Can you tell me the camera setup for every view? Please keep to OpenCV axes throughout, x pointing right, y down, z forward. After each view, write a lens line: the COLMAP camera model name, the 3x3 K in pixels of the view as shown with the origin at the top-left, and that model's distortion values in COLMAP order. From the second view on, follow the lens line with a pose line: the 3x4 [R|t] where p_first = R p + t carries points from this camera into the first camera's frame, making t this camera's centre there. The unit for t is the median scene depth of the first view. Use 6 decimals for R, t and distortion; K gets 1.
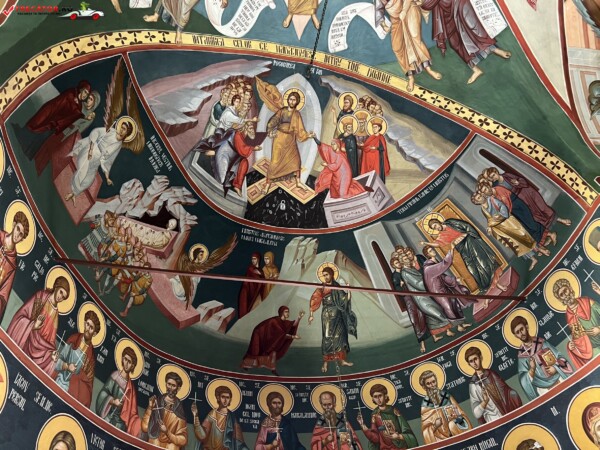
lens RADIAL K [[453.5, 0, 298.4], [0, 453.5, 227.2], [0, 0, 1]] dist [0.043901, -0.047410]
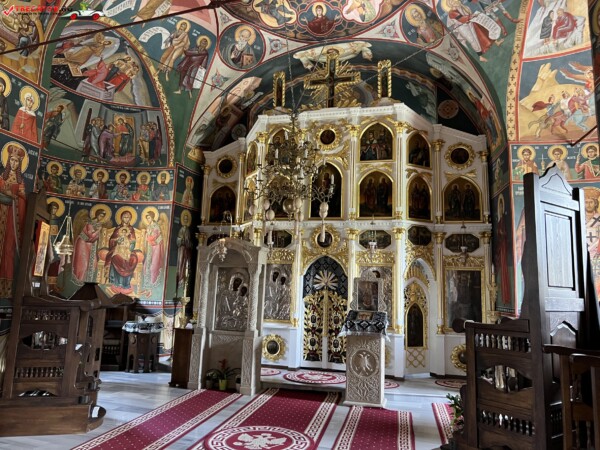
lens RADIAL K [[453.5, 0, 302.5], [0, 453.5, 219.2], [0, 0, 1]] dist [0.043901, -0.047410]
pose [[0.423819, 0.240990, 0.873099, -1.183545], [-0.746326, 0.639098, 0.185879, -0.793328], [-0.513201, -0.730396, 0.450719, -0.832818]]
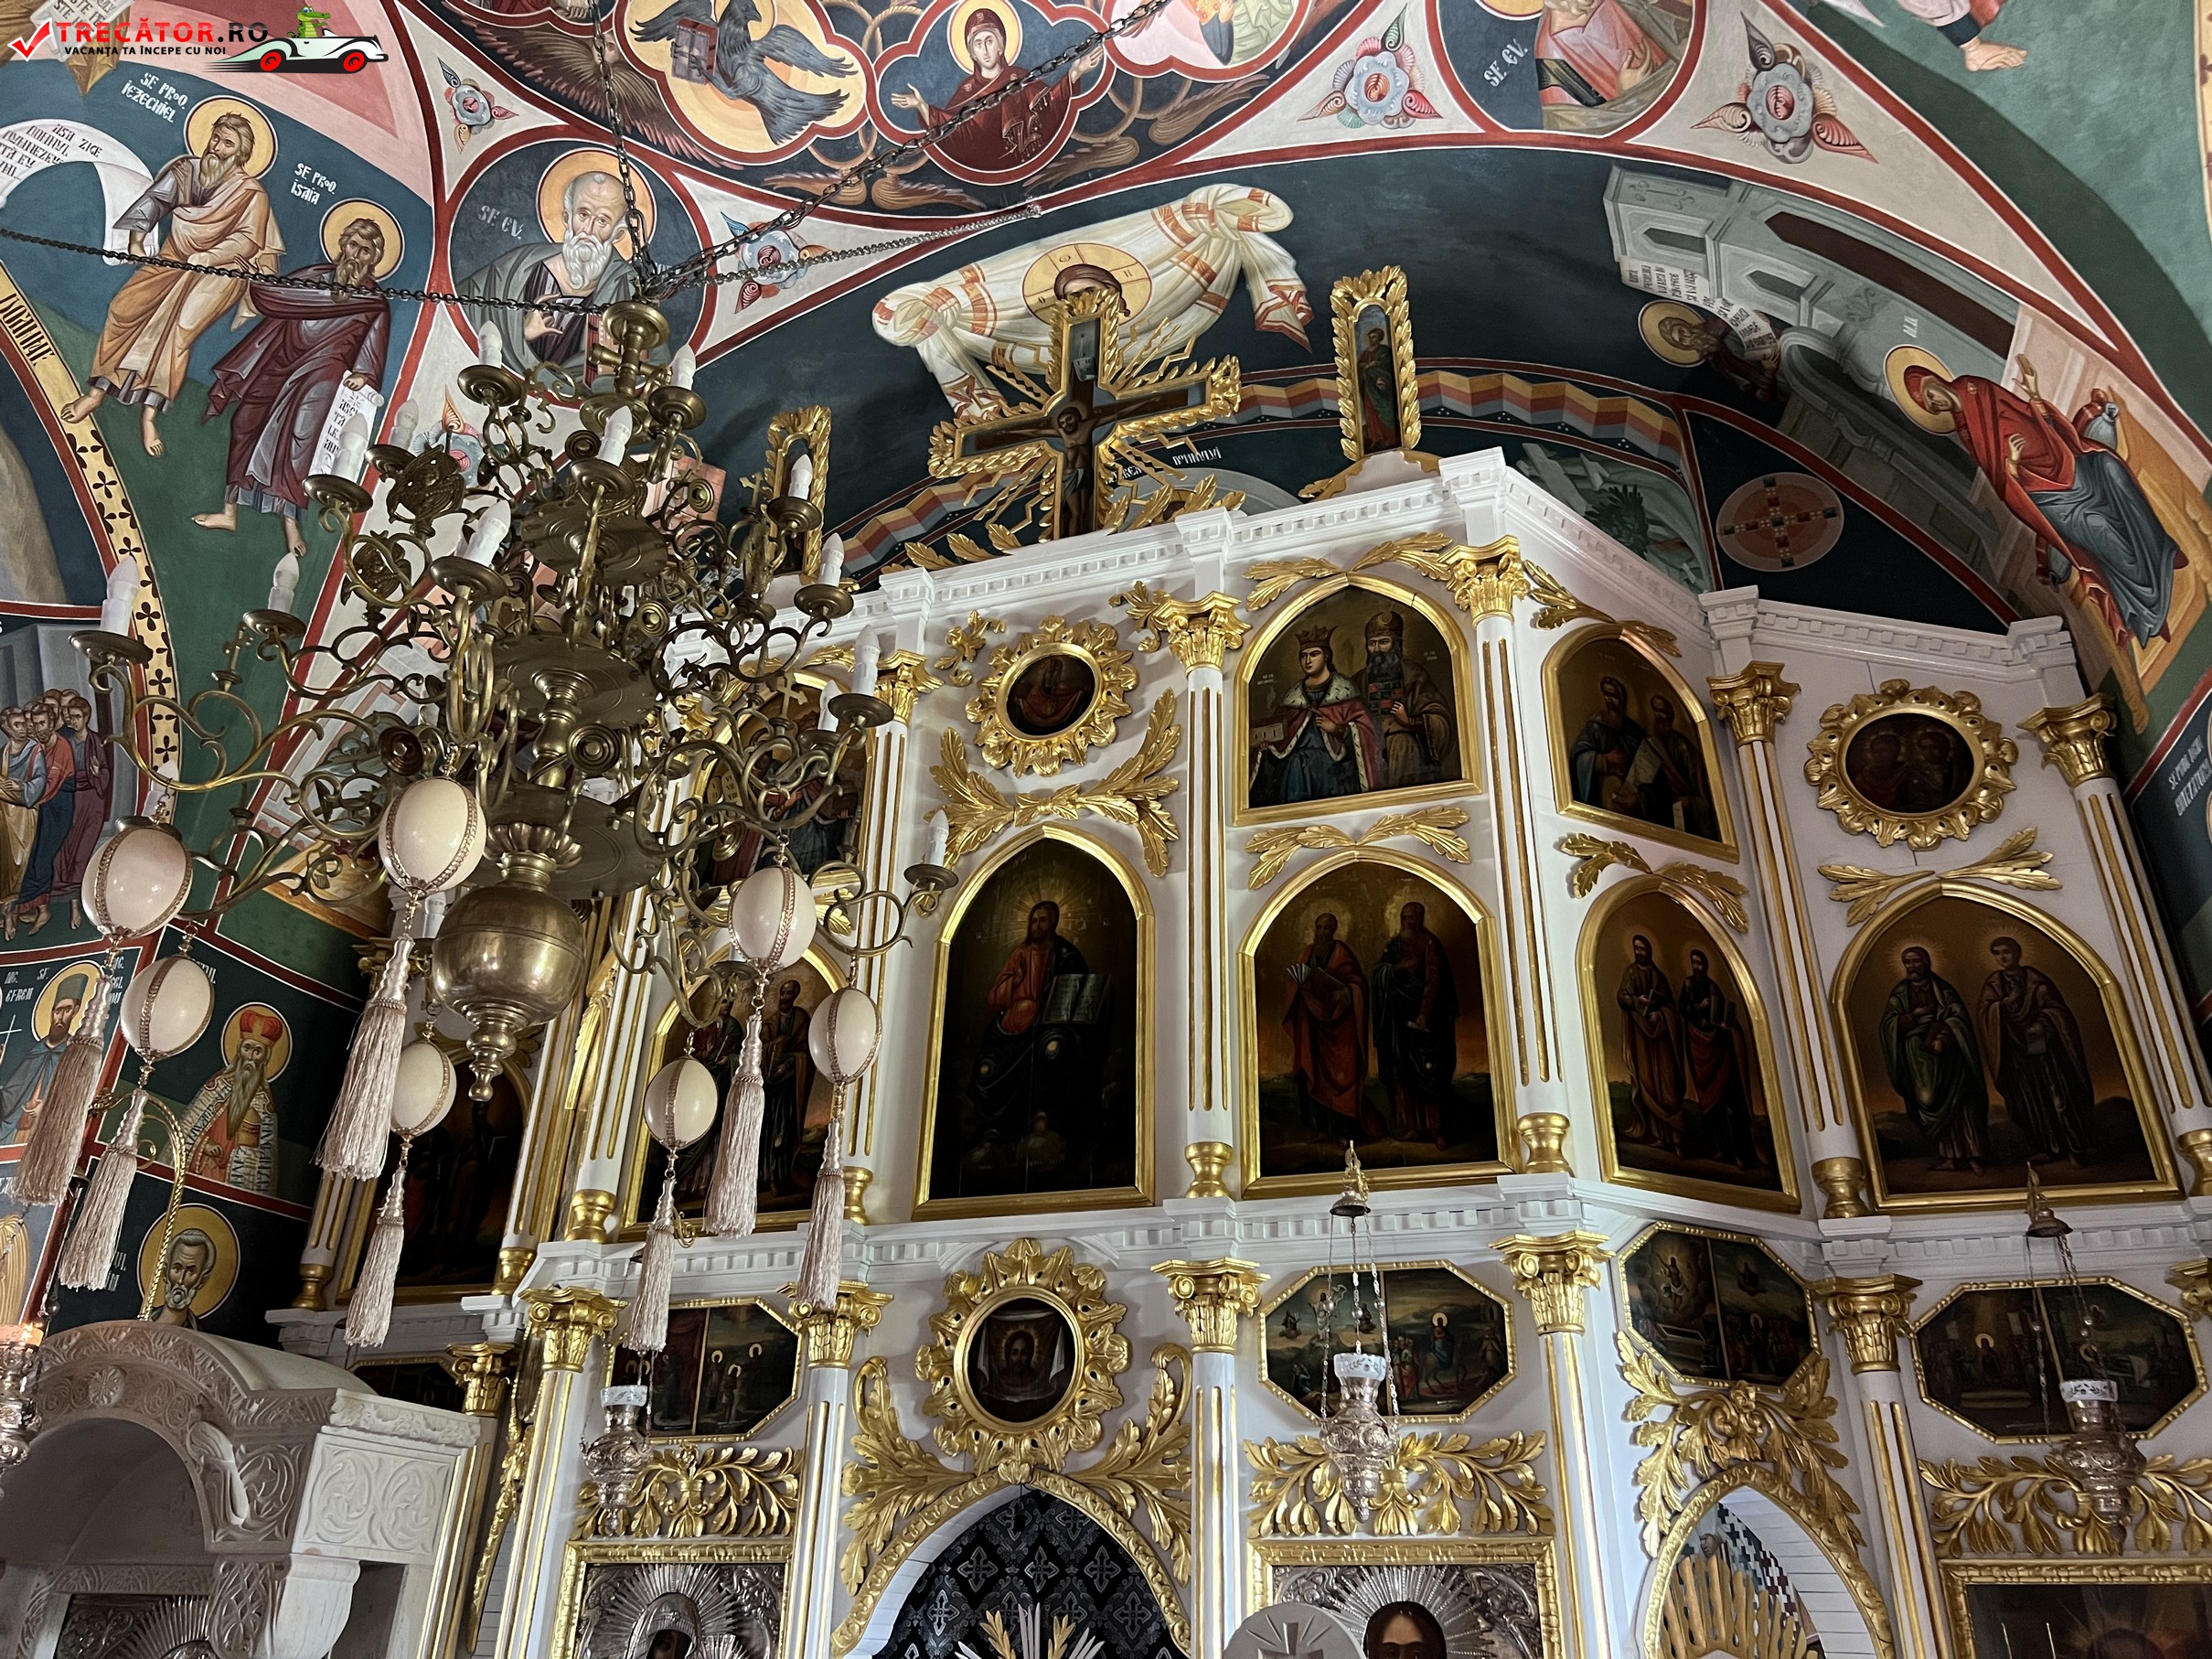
lens RADIAL K [[1671.9, 0, 1112.2], [0, 1671.9, 817.5], [0, 0, 1]] dist [0.043901, -0.047410]
pose [[0.469524, 0.493956, 0.731816, -0.214724], [-0.722686, 0.691171, -0.002856, -0.697109], [-0.507220, -0.527532, 0.681497, -0.584571]]
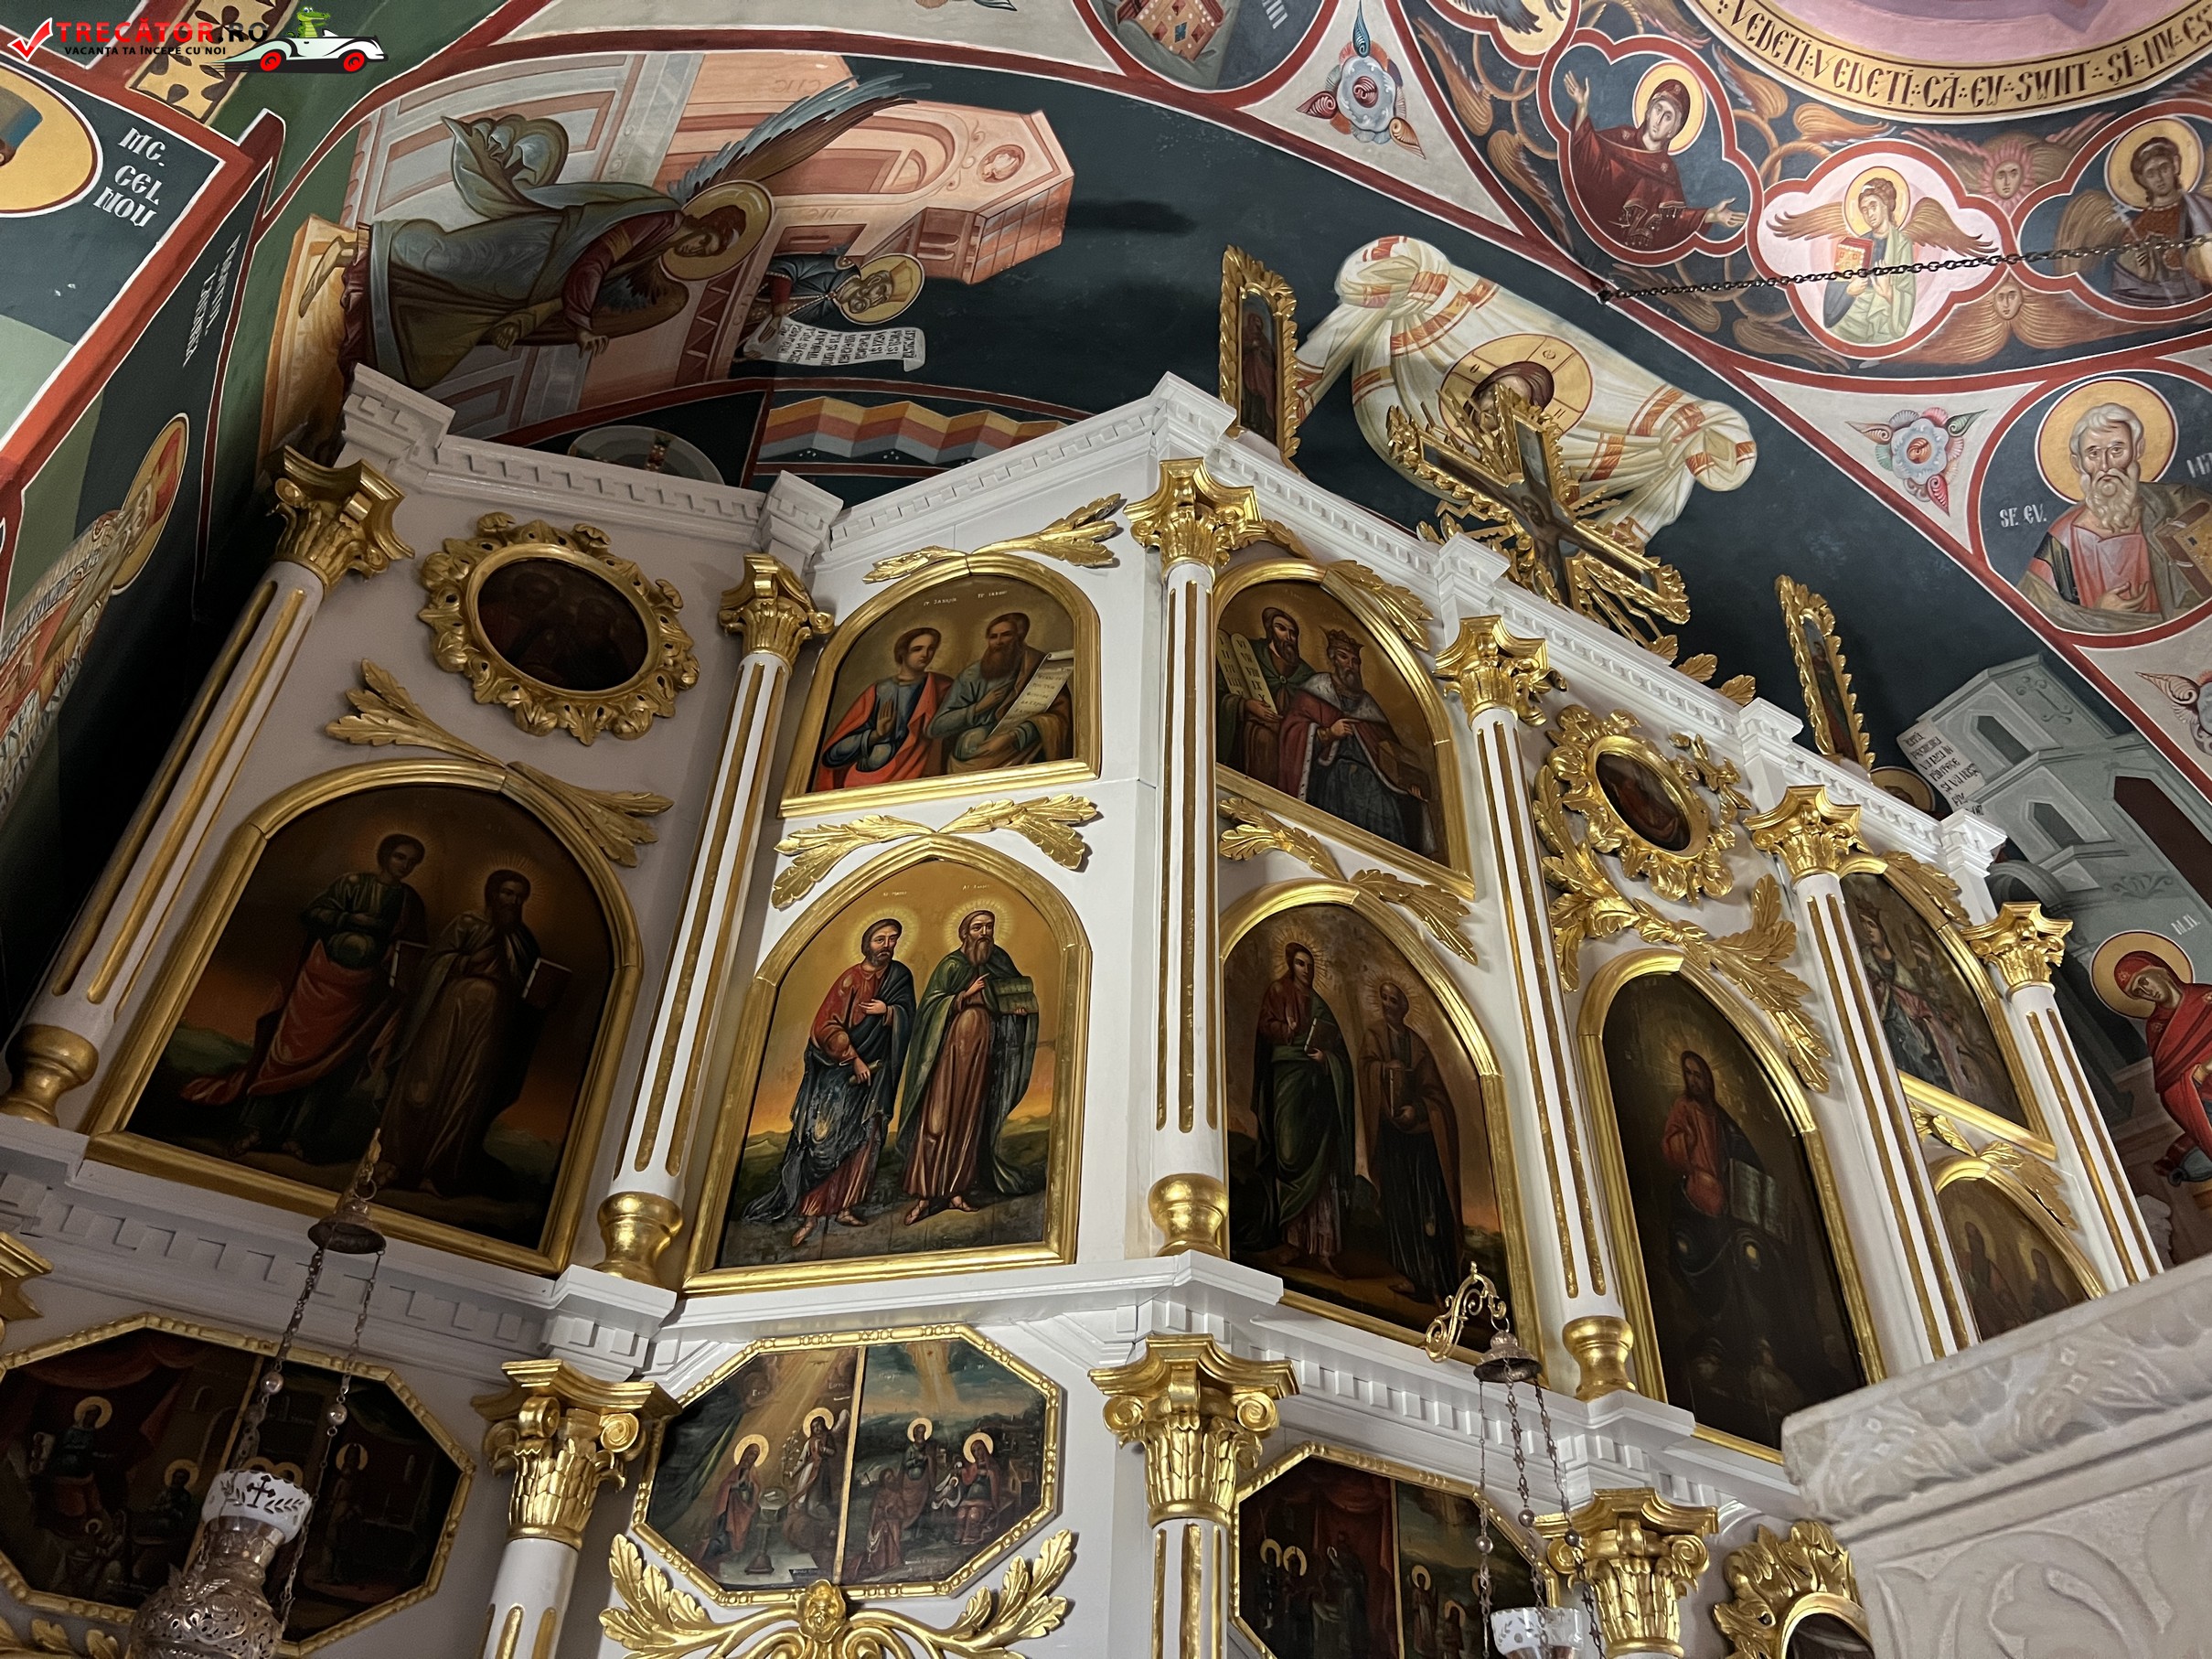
lens RADIAL K [[1671.9, 0, 1109.3], [0, 1671.9, 820.8], [0, 0, 1]] dist [0.043901, -0.047410]
pose [[-0.391271, 0.649493, 0.651971, 0.132421], [-0.717284, 0.228612, -0.658210, 0.155466], [-0.576551, -0.725186, 0.376422, 0.158578]]
